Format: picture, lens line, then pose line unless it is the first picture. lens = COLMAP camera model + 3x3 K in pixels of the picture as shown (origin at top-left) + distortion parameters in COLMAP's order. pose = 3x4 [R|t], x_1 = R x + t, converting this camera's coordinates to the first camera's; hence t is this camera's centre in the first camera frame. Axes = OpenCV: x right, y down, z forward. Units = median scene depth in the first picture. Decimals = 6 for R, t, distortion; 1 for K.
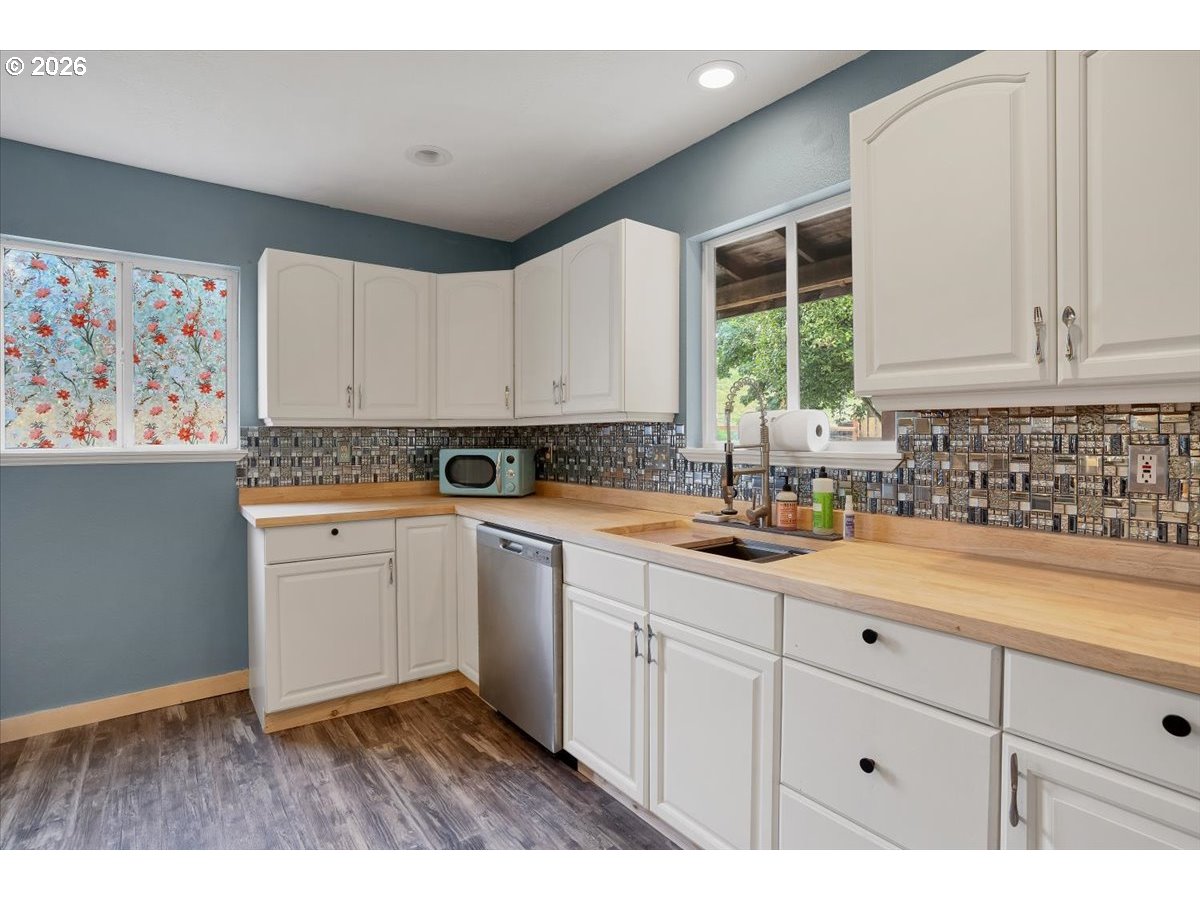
lens RADIAL K [[604.1, 0, 595.4], [0, 604.1, 437.0], [0, 0, 1]] dist [-0.068238, 0.033946]
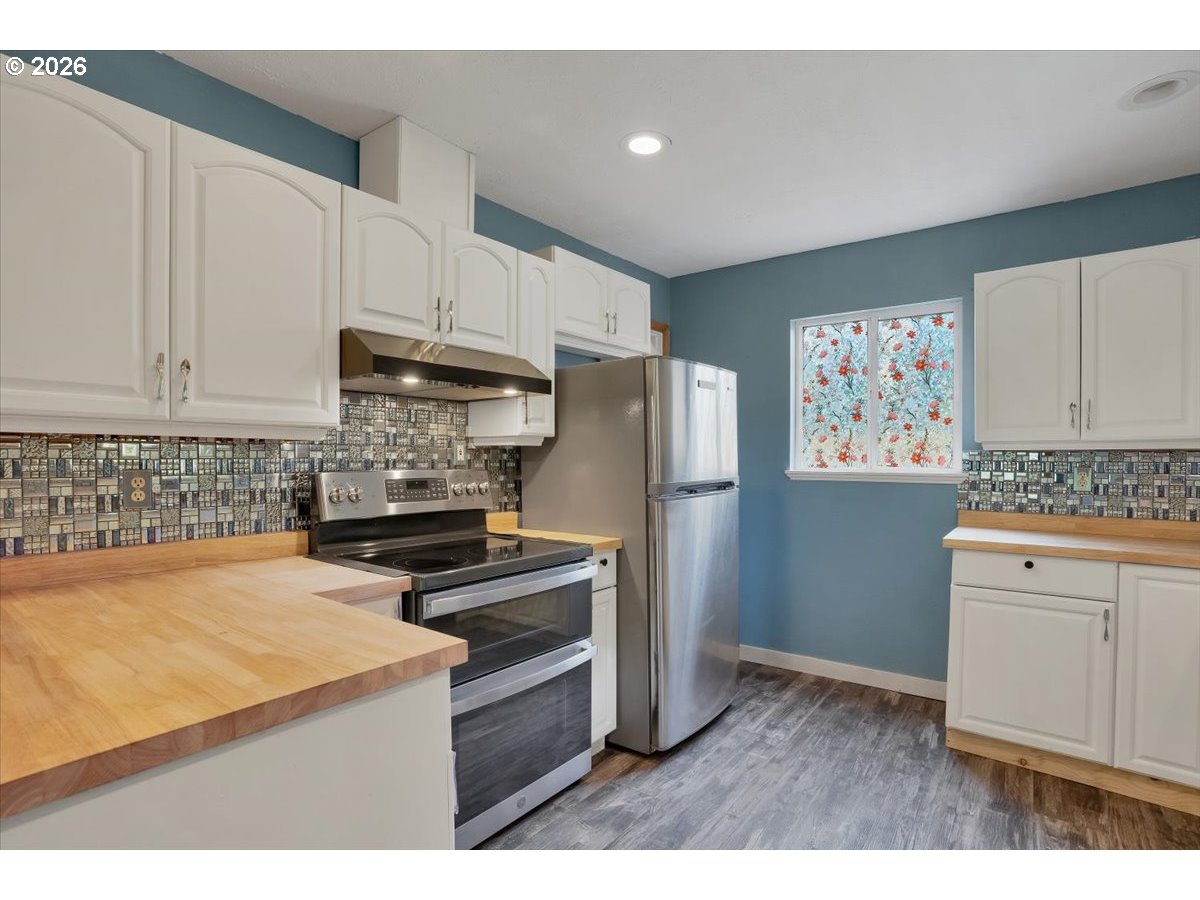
lens RADIAL K [[601.3, 0, 602.4], [0, 601.3, 465.2], [0, 0, 1]] dist [-0.068590, 0.038276]
pose [[0.284225, 0.012312, -0.958679, 0.241772], [-0.008125, 0.999913, 0.010433, 0.001944], [0.958723, 0.004824, 0.284300, 0.114514]]
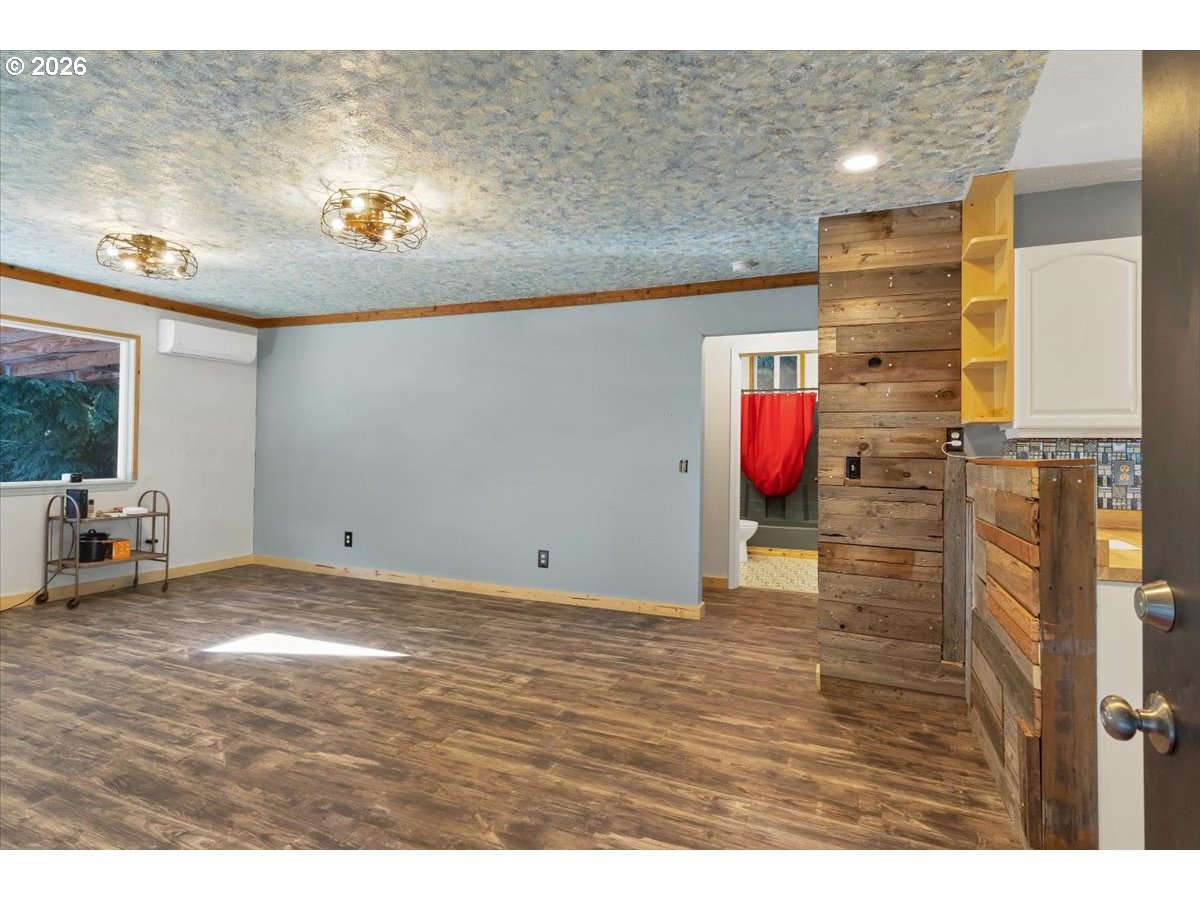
lens RADIAL K [[618.0, 0, 594.6], [0, 618.0, 438.6], [0, 0, 1]] dist [0.001372, -0.000424]
pose [[-0.859474, -0.016389, -0.510917, 0.796730], [-0.012823, 0.999863, -0.010503, 0.004070], [0.511018, -0.002476, -0.859566, 0.249912]]
